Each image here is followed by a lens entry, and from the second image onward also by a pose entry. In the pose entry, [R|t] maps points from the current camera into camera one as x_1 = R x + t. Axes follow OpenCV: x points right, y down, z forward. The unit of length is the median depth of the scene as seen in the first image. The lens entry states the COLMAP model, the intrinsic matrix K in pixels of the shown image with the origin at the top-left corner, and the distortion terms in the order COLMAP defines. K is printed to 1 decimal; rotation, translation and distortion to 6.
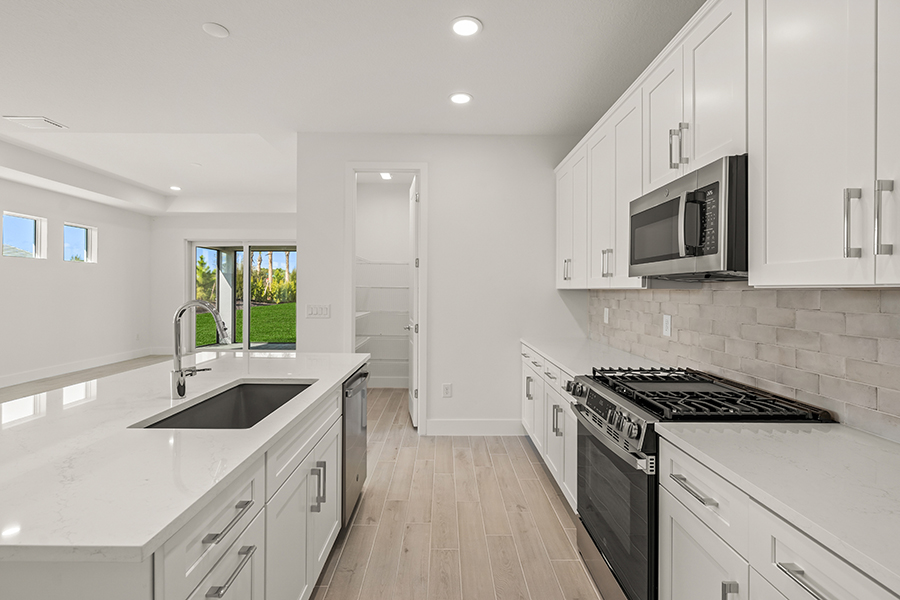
lens RADIAL K [[409.3, 0, 449.4], [0, 409.3, 287.6], [0, 0, 1]] dist [0.000505, 0.000331]
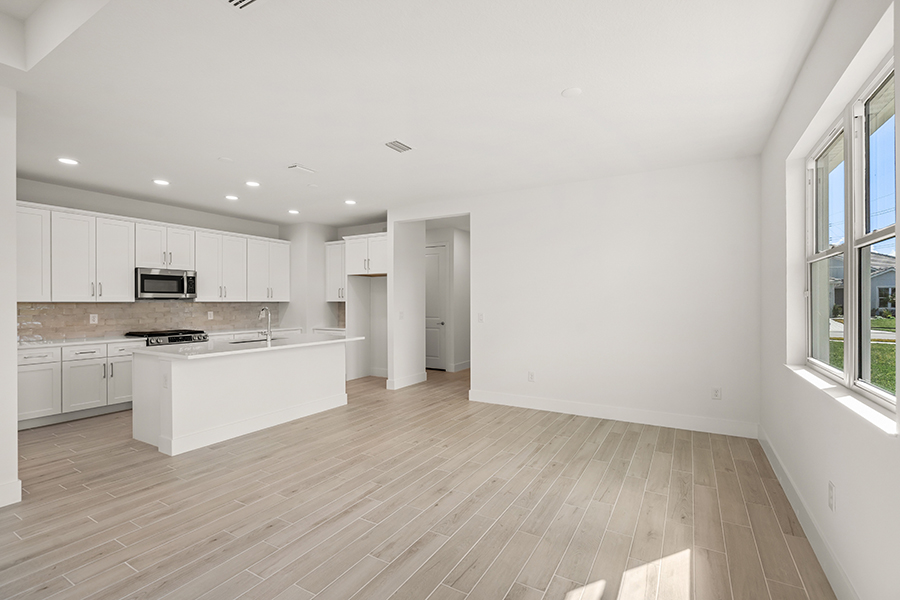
lens RADIAL K [[411.0, 0, 450.0], [0, 411.0, 300.0], [0, 0, 1]] dist [-0.002912, -0.000077]
pose [[-0.855970, -0.001083, 0.517025, -1.540376], [-0.005979, 0.999952, -0.007805, -0.001216], [-0.516991, -0.009772, -0.855935, 1.316263]]
